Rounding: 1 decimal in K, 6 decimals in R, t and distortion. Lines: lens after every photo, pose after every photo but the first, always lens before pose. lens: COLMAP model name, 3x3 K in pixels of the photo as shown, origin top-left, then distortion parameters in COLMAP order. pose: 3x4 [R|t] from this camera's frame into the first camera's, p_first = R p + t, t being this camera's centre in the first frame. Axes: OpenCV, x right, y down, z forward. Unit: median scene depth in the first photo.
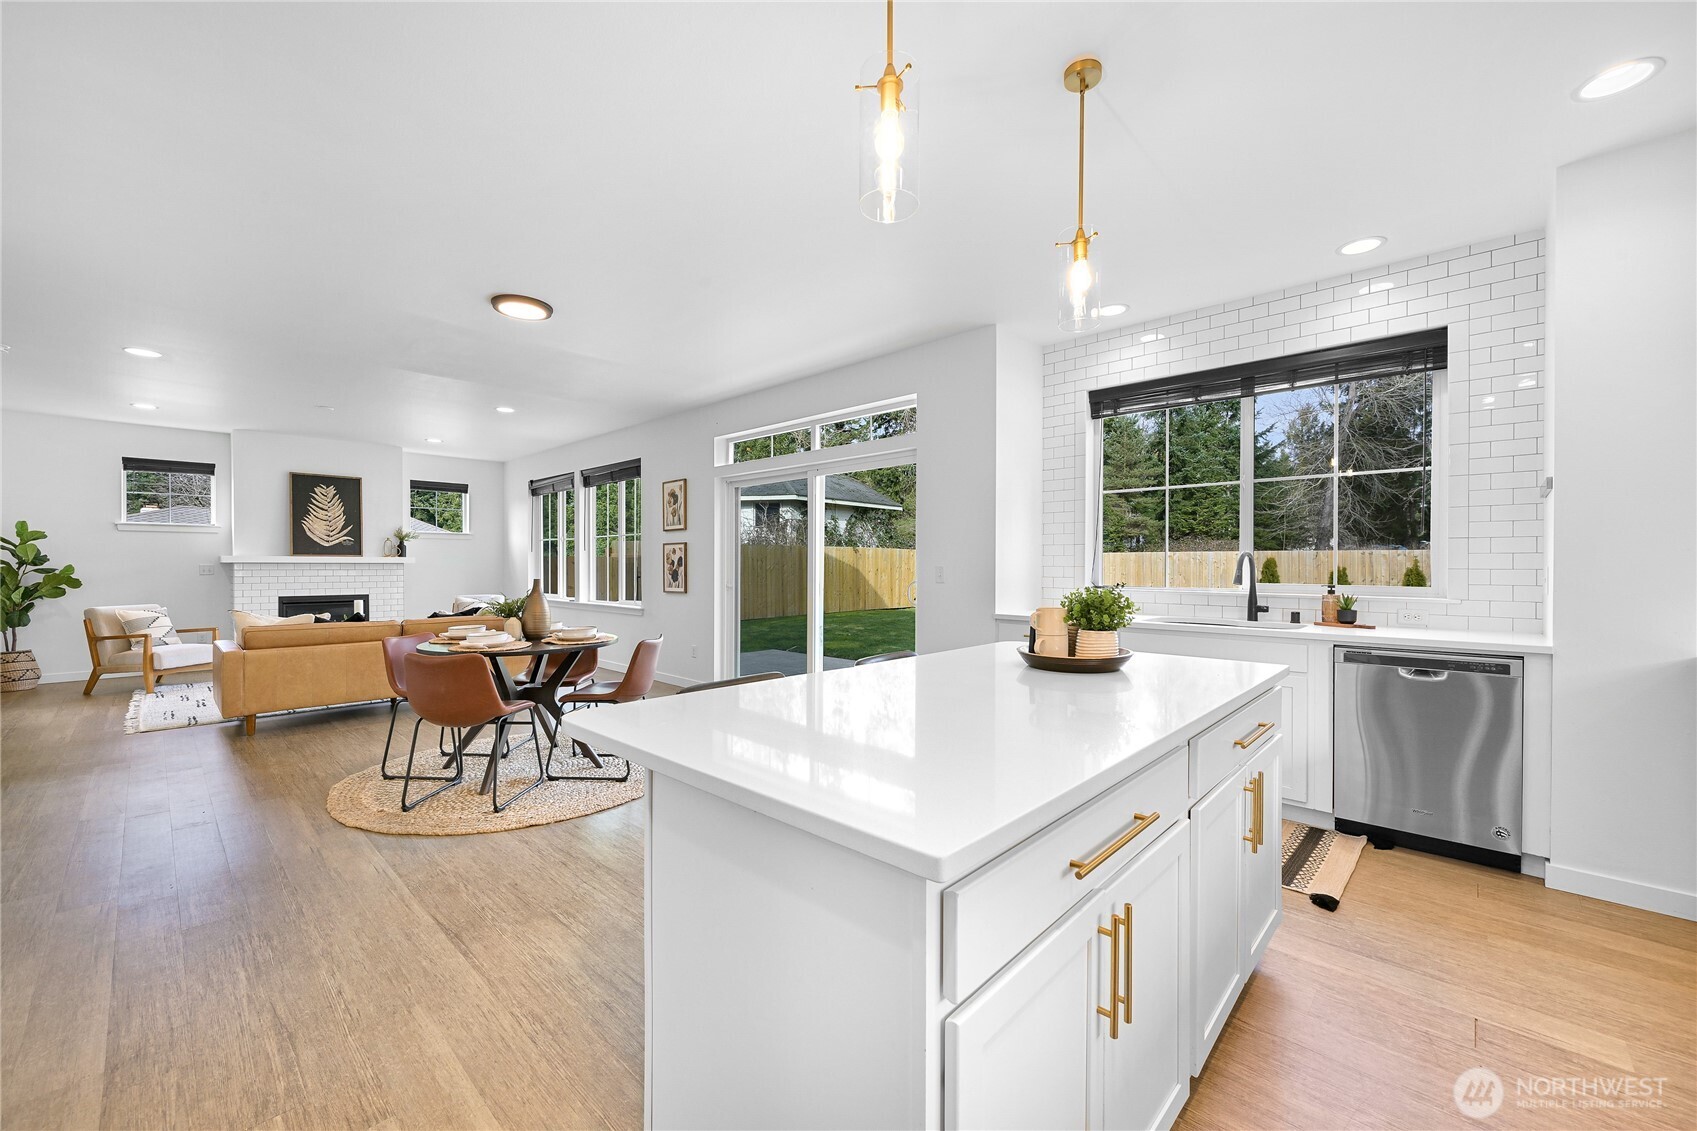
lens RADIAL K [[668.0, 0, 854.8], [0, 668.0, 563.6], [0, 0, 1]] dist [-0.000076, -0.000915]
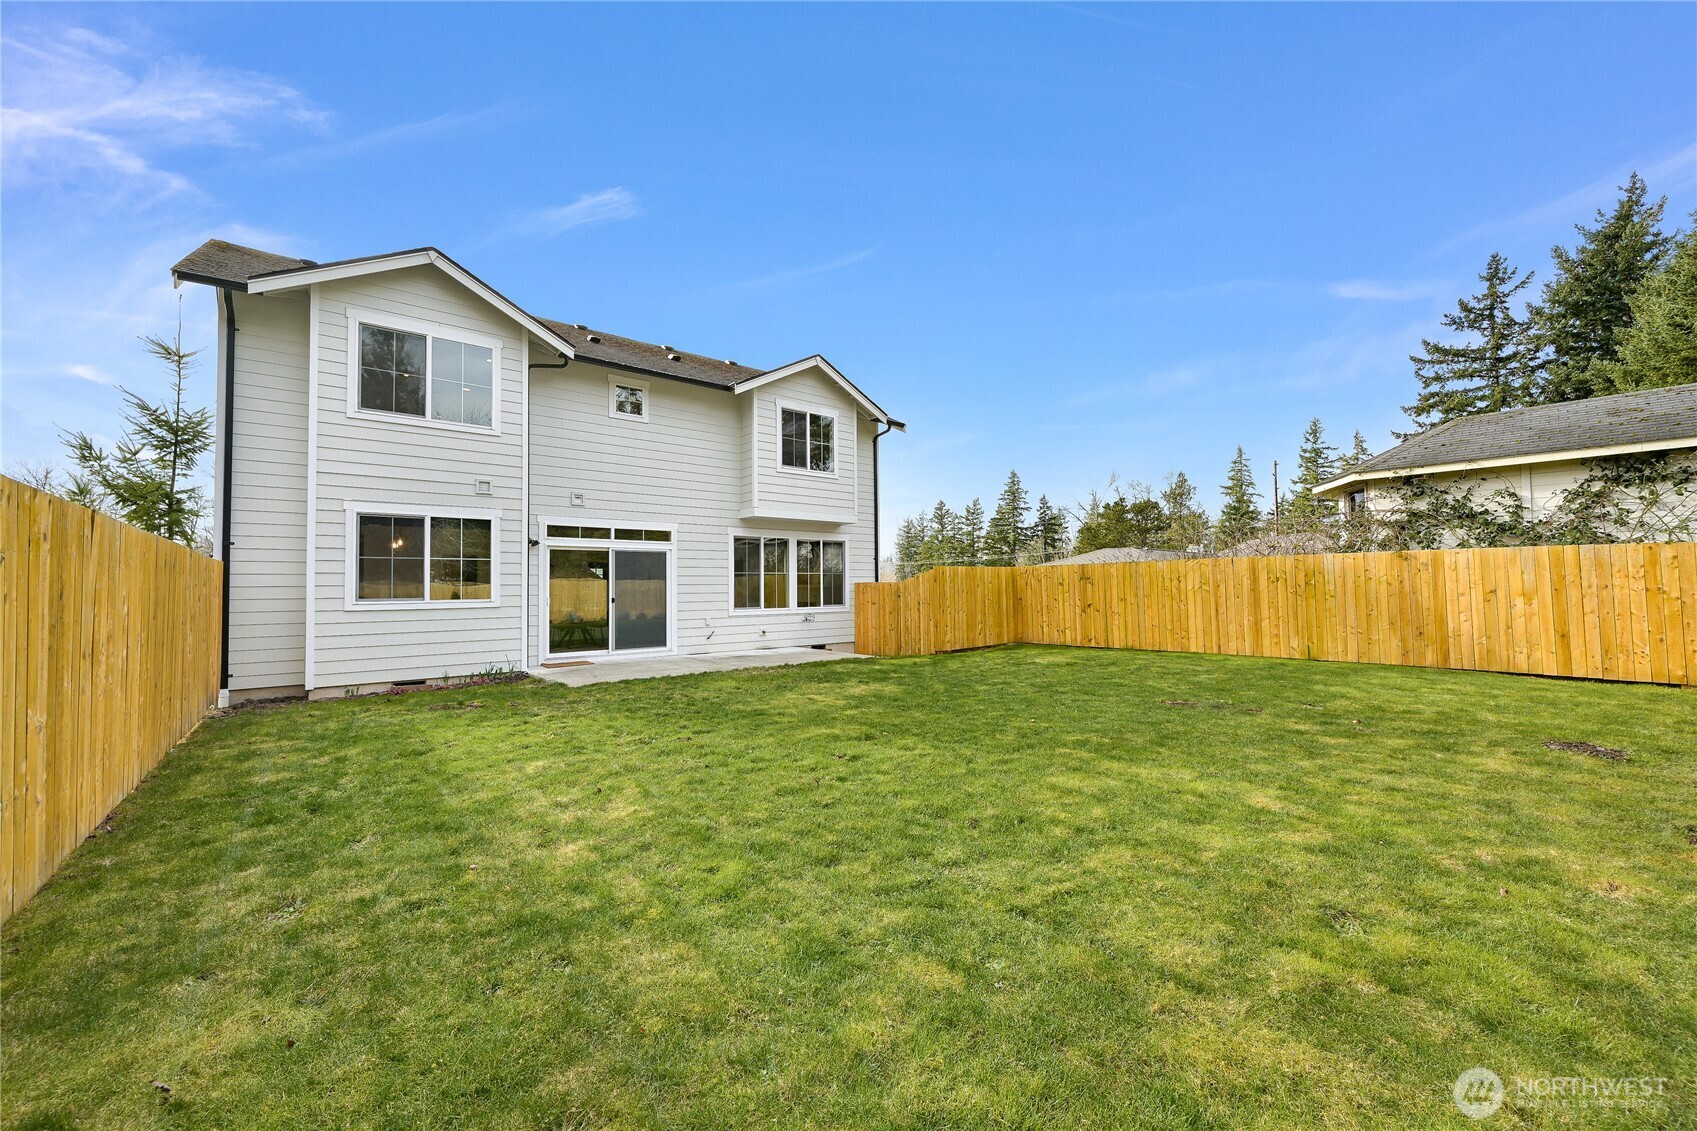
lens RADIAL K [[668.0, 0, 864.3], [0, 668.0, 572.5], [0, 0, 1]] dist [-0.000076, -0.000915]
pose [[-0.124777, -0.020118, -0.991981, 1.432042], [0.007610, 0.999746, -0.021233, 0.004374], [0.992156, -0.010198, -0.124592, 1.464873]]
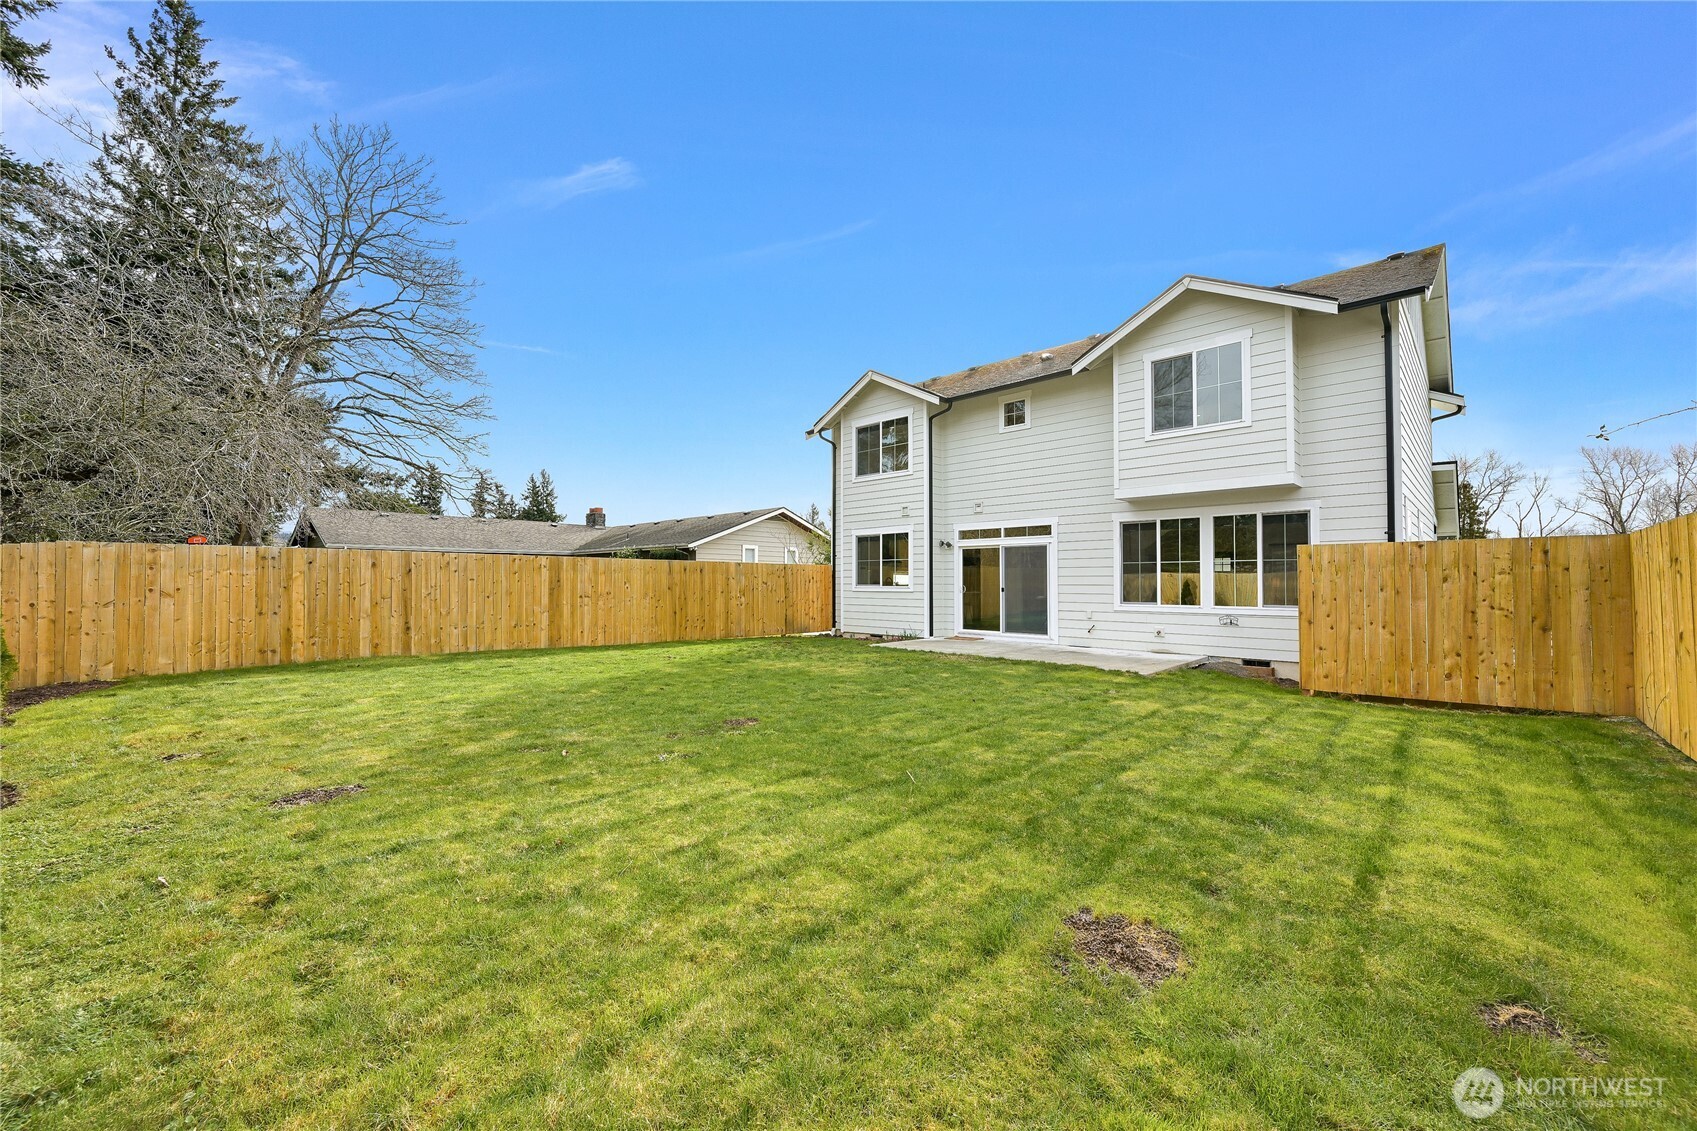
lens RADIAL K [[668.0, 0, 846.9], [0, 668.0, 563.6], [0, 0, 1]] dist [-0.000076, -0.000915]
pose [[-0.999369, -0.000919, 0.035498, 0.331016], [-0.001930, 0.999593, -0.028463, 0.012902], [-0.035457, -0.028514, -0.998964, 2.506044]]
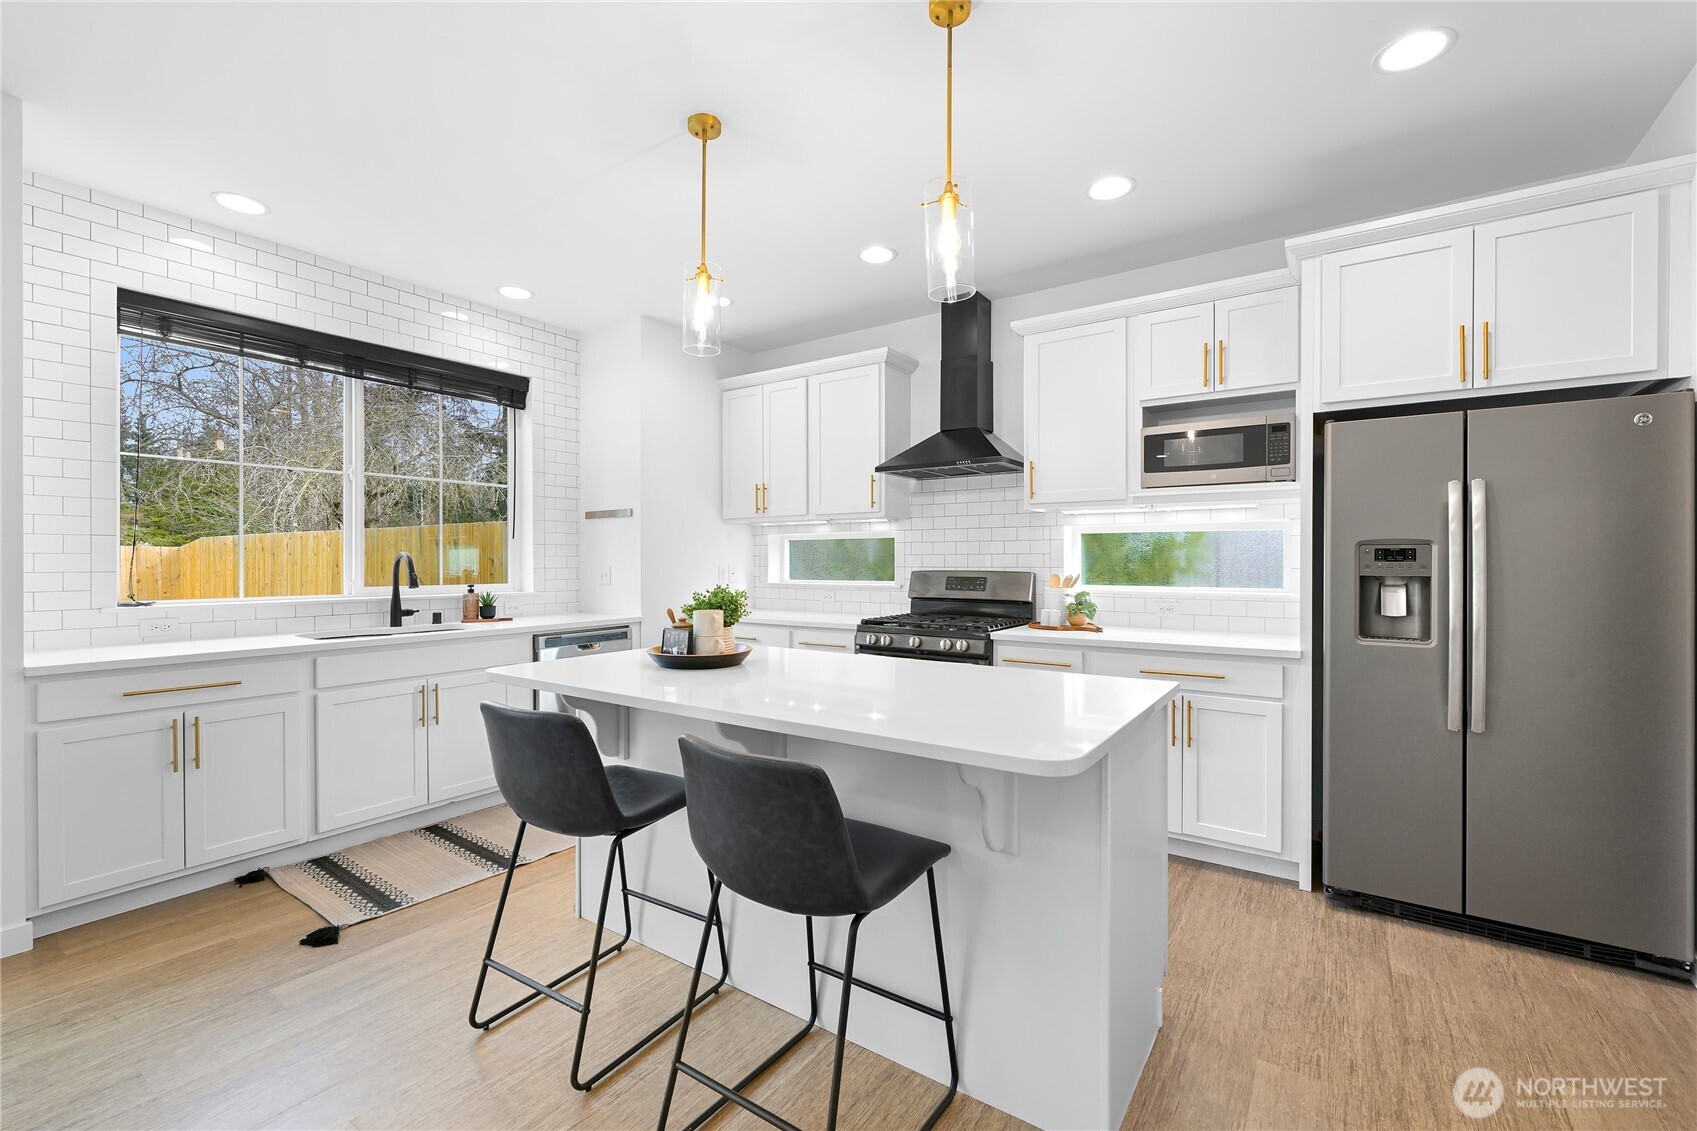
lens RADIAL K [[697.5, 0, 843.6], [0, 697.5, 571.1], [0, 0, 1]] dist [-0.003109, 0.000074]
pose [[-0.141274, -0.019445, 0.989780, -0.207679], [0.001221, 0.999803, 0.019816, -0.004742], [-0.989970, 0.004008, -0.141222, 0.234318]]
